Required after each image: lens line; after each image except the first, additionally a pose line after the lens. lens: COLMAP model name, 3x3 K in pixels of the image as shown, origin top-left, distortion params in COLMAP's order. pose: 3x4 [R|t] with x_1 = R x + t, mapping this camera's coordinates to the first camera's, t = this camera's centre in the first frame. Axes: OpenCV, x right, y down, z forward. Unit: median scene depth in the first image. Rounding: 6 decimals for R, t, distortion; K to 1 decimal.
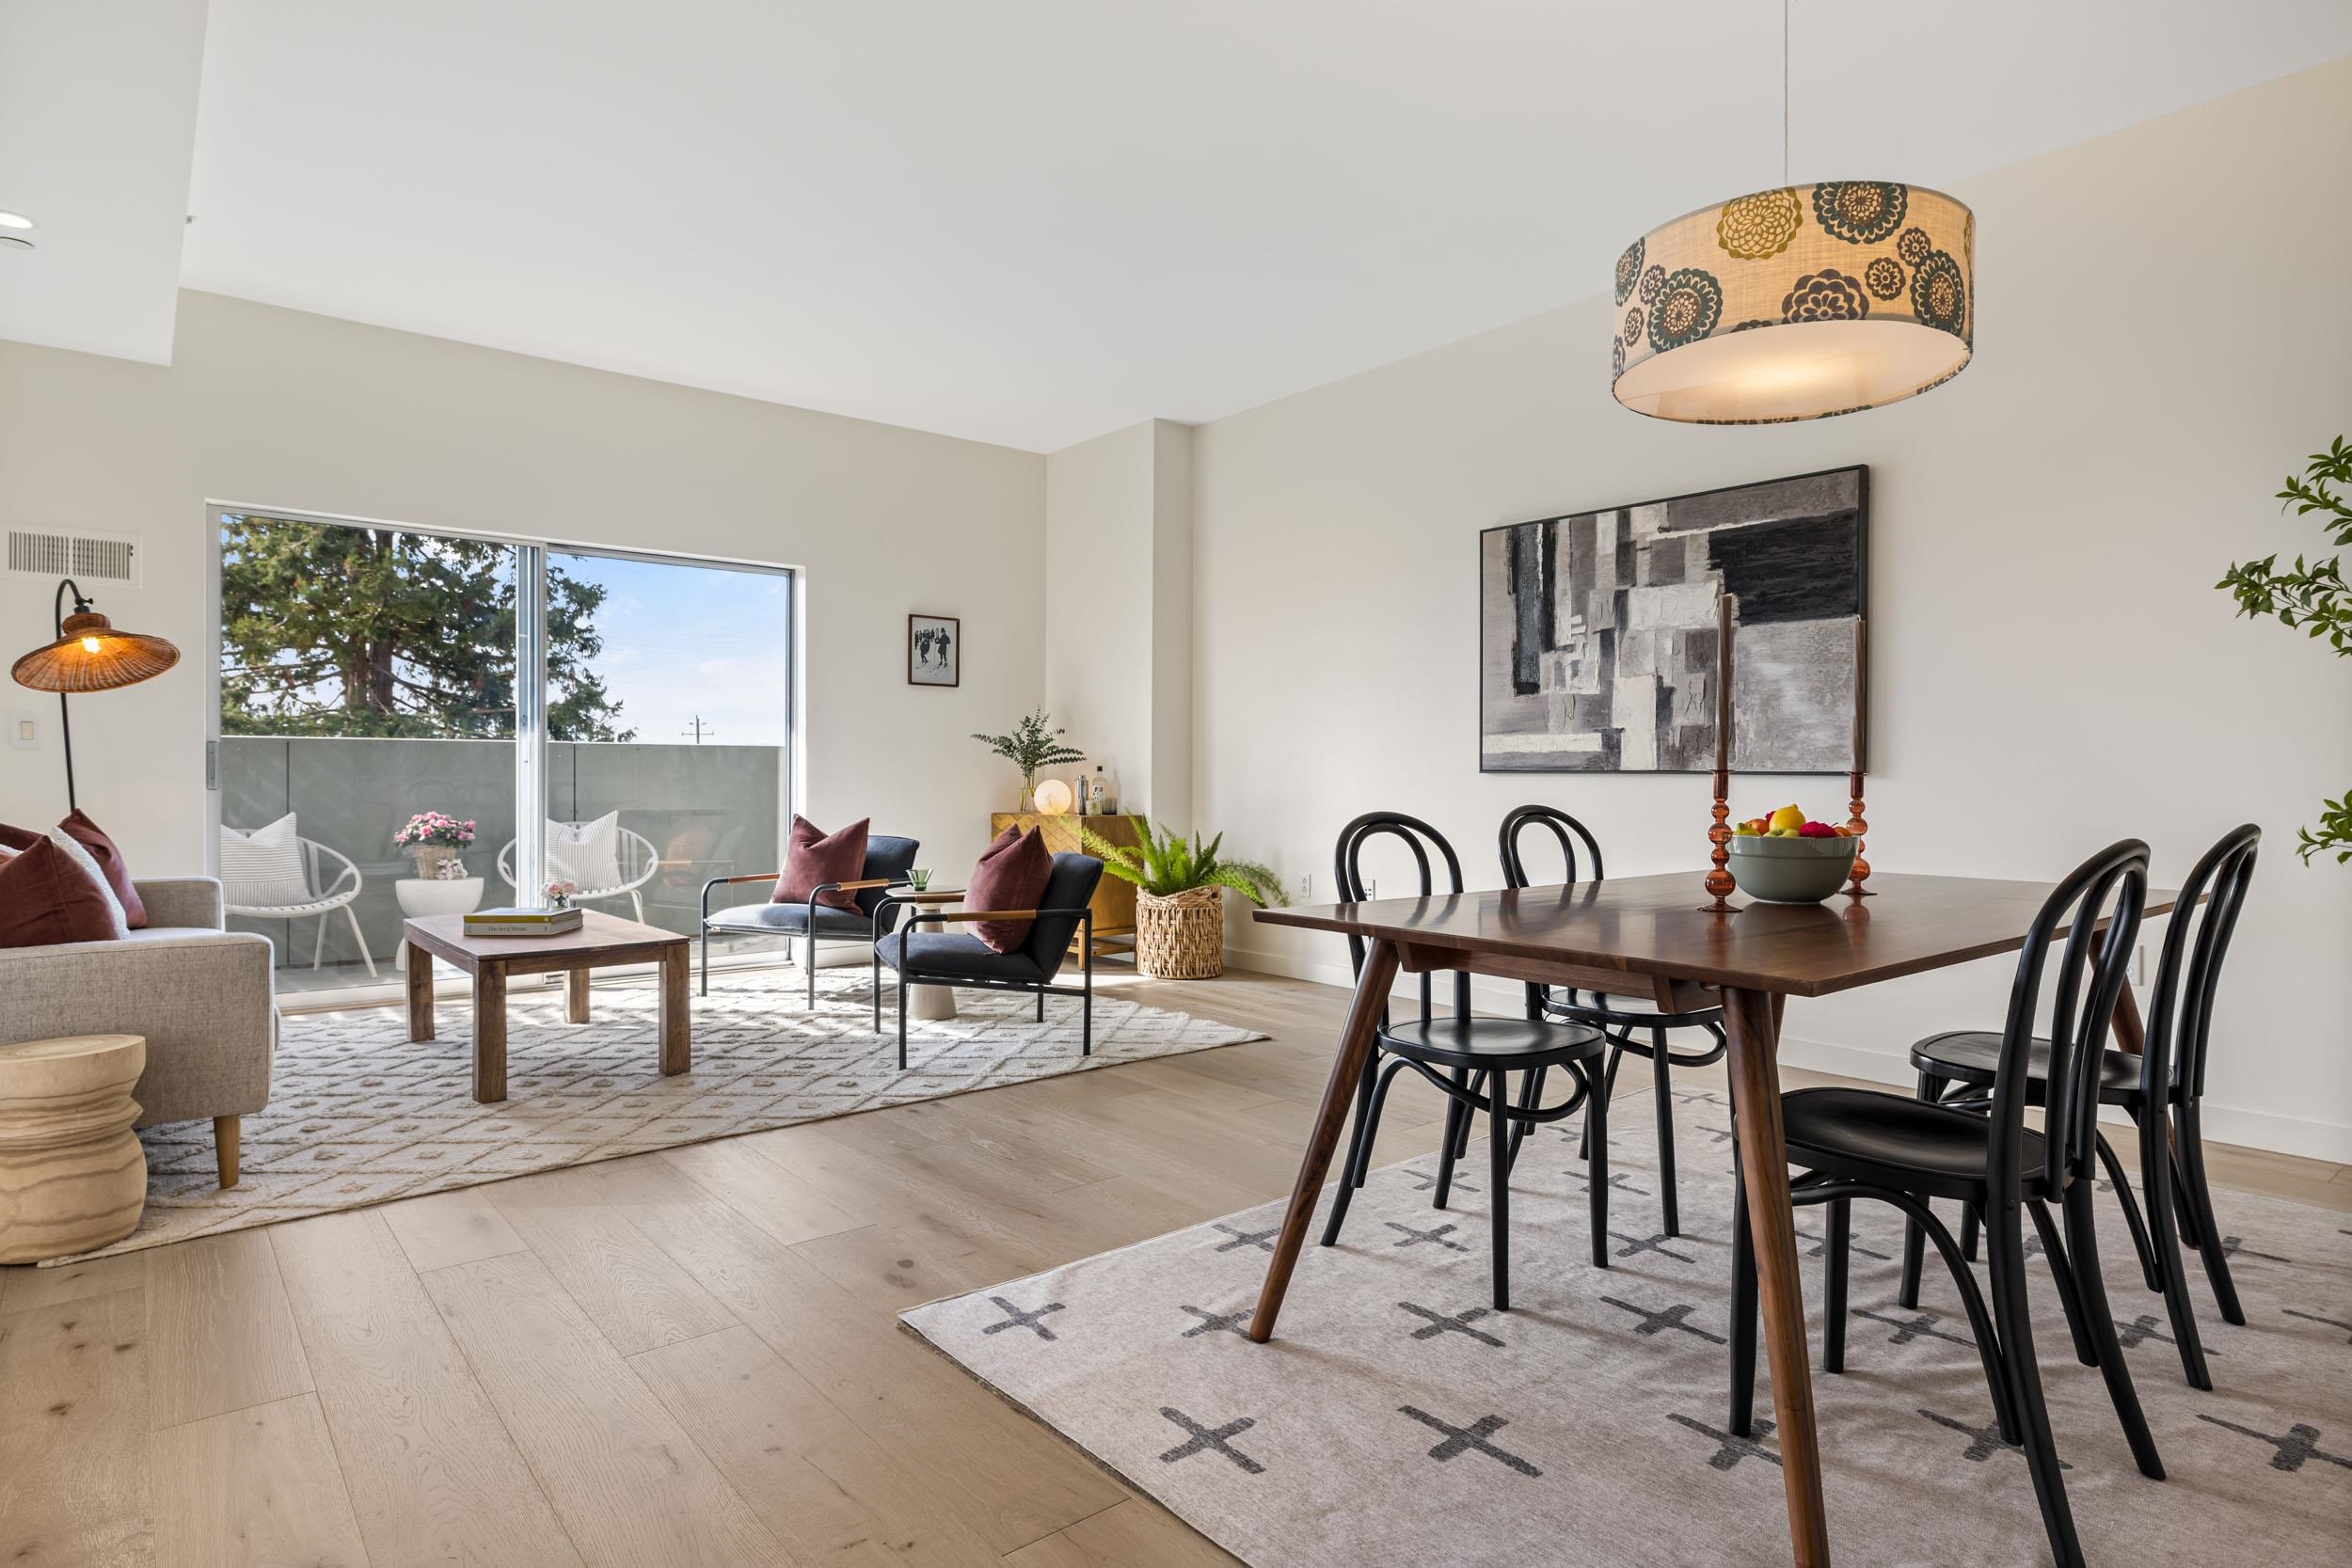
lens RADIAL K [[1282.9, 0, 1178.5], [0, 1282.9, 777.9], [0, 0, 1]] dist [0.000684, -0.000072]
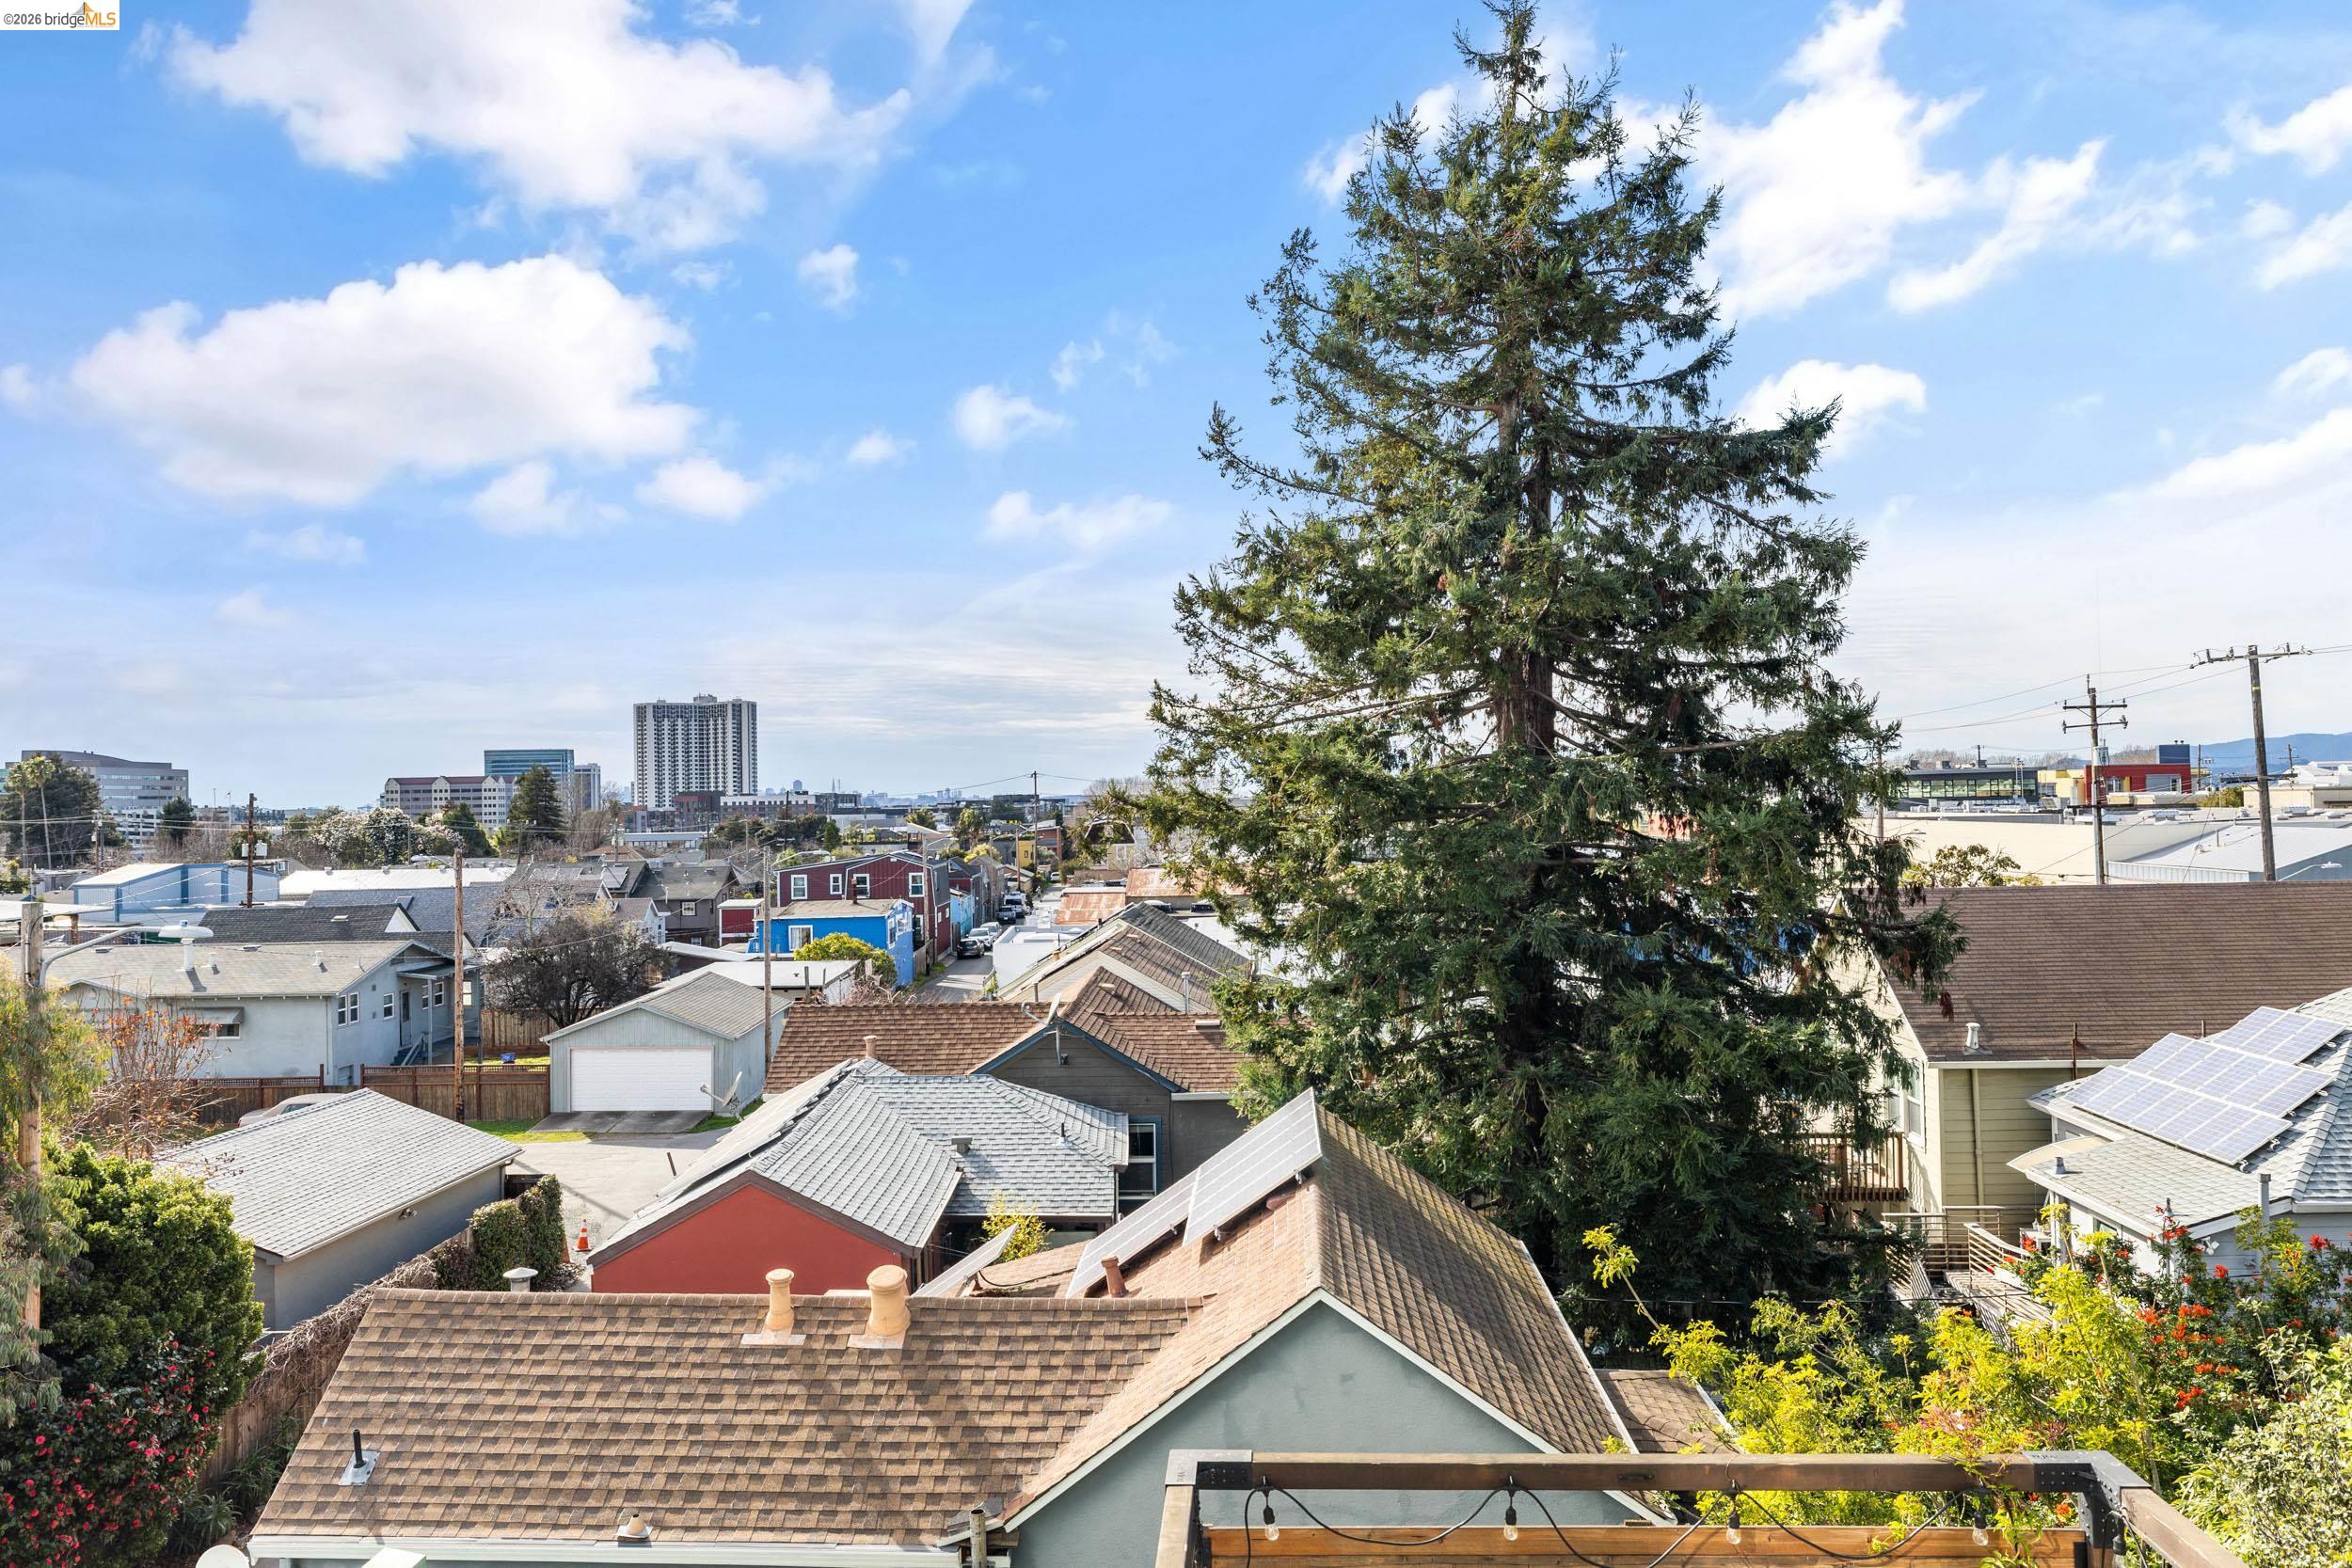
lens RADIAL K [[1632.5, 0, 1157.6], [0, 1632.5, 771.8], [0, 0, 1]] dist [0.006562, -0.003135]
pose [[0.731752, -0.025567, -0.681091, -0.941737], [0.016100, 0.999666, -0.020228, -0.153053], [0.681381, 0.003836, 0.731919, 1.156473]]
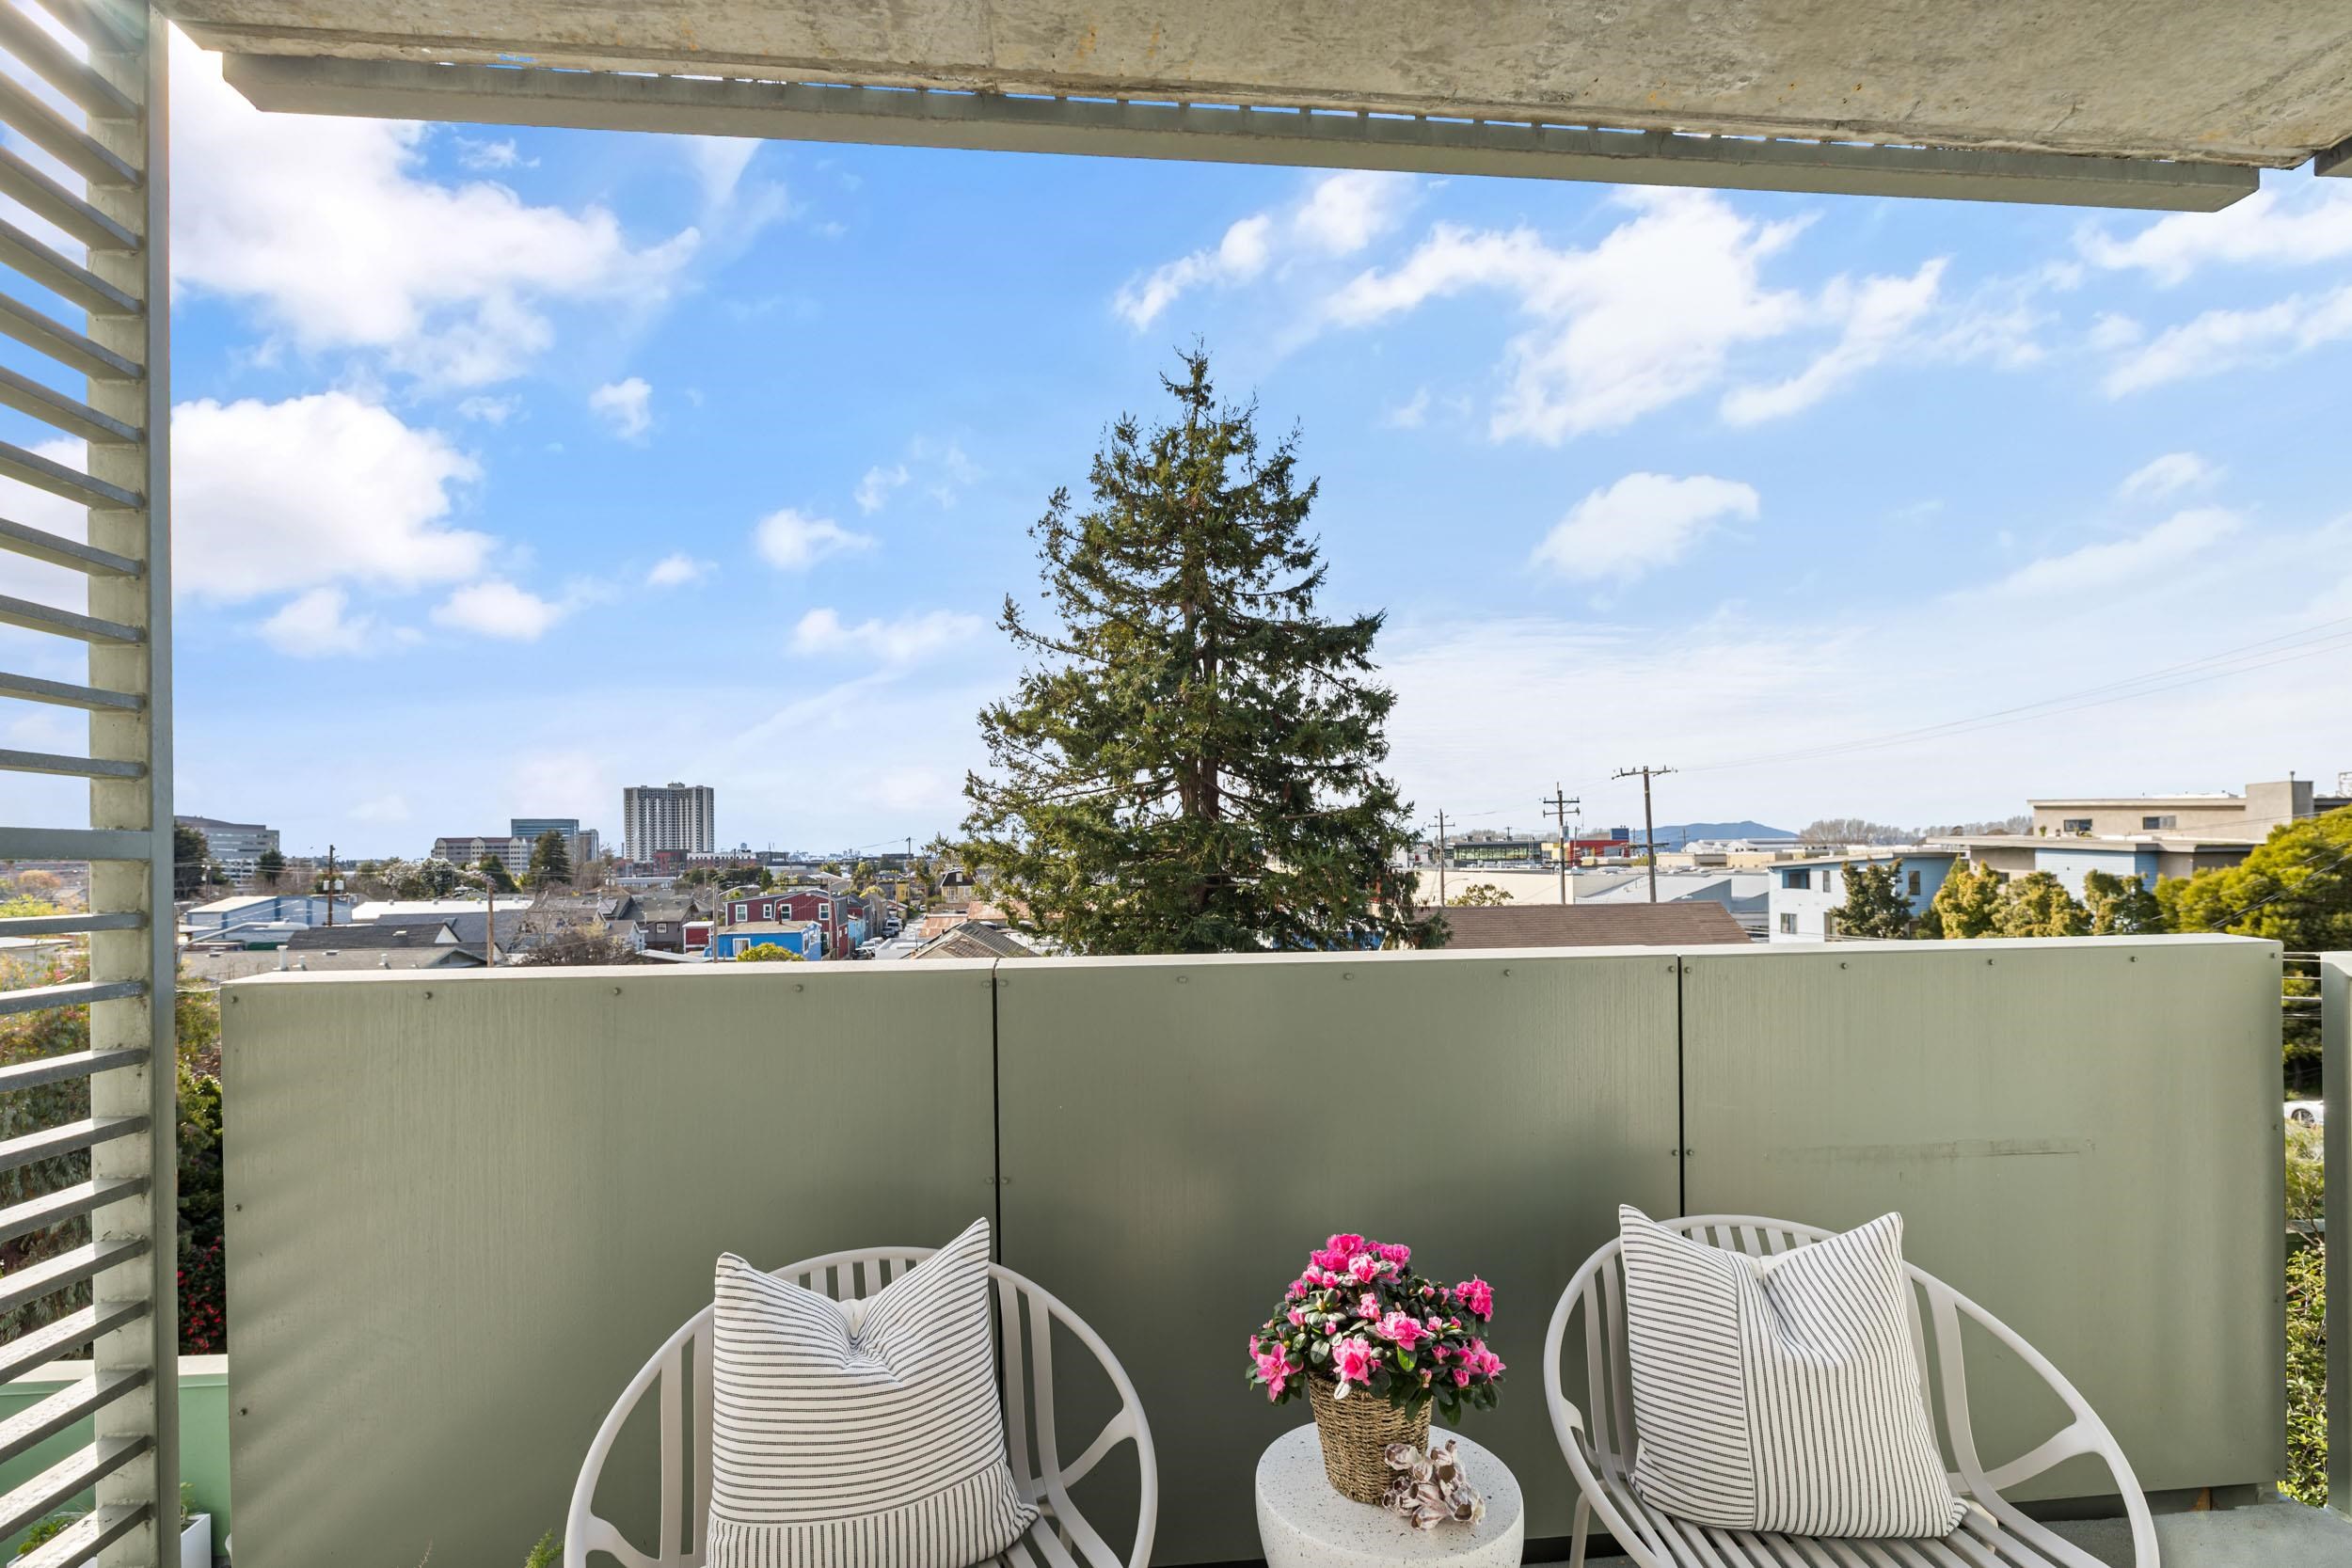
lens RADIAL K [[1087.0, 0, 1166.2], [0, 1087.0, 855.4], [0, 0, 1]] dist [-0.005168, 0.001869]
pose [[0.826490, -0.011702, -0.562830, -0.634465], [0.010064, 0.999931, -0.006012, -0.085316], [0.562862, -0.000695, 0.826551, 1.032378]]
